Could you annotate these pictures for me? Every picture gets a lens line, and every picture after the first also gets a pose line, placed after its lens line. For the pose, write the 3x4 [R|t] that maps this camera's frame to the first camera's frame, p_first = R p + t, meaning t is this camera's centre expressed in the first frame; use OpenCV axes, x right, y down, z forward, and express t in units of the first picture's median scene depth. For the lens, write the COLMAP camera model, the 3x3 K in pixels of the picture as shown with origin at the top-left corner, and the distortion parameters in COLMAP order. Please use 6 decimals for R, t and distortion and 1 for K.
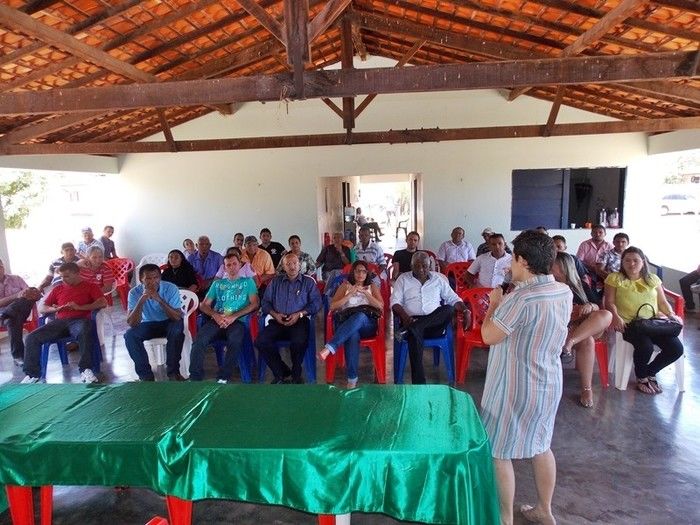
lens RADIAL K [[487.3, 0, 350.0], [0, 487.3, 262.5], [0, 0, 1]] dist [0.011944, 0.005027]
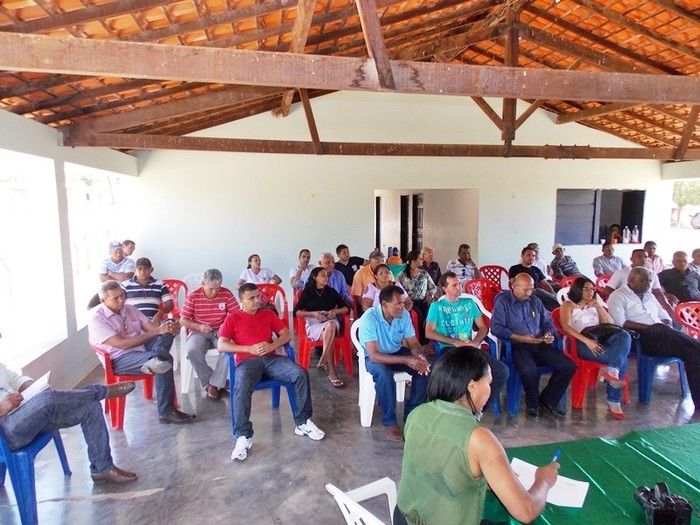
lens RADIAL K [[487.3, 0, 350.0], [0, 487.3, 262.5], [0, 0, 1]] dist [0.011944, 0.005027]
pose [[0.950809, -0.012468, 0.309525, -0.449372], [0.021710, 0.999415, -0.026433, -0.011424], [-0.309015, 0.031853, 0.950524, 0.140901]]
